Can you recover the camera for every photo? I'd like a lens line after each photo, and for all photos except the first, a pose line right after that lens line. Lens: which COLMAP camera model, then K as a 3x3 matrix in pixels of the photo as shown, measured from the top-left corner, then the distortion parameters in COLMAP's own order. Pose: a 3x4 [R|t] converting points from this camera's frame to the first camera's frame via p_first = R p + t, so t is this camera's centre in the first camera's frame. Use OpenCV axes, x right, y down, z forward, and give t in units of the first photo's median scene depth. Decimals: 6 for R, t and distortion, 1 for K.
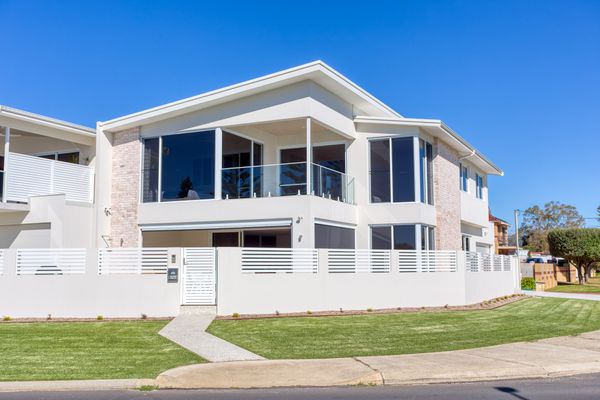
lens RADIAL K [[661.9, 0, 299.0], [0, 661.9, 193.9], [0, 0, 1]] dist [0.018987, 0.000000]
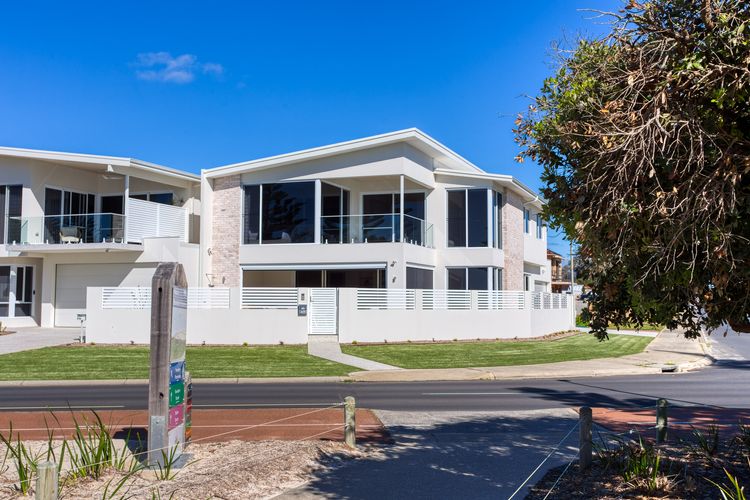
lens RADIAL K [[827.3, 0, 372.2], [0, 827.3, 253.3], [0, 0, 1]] dist [0.018987, 0.000000]
pose [[0.996469, 0.013375, 0.082894, -0.137282], [-0.017646, 0.998542, 0.051009, -0.045749], [-0.082091, -0.052292, 0.995252, -0.385682]]
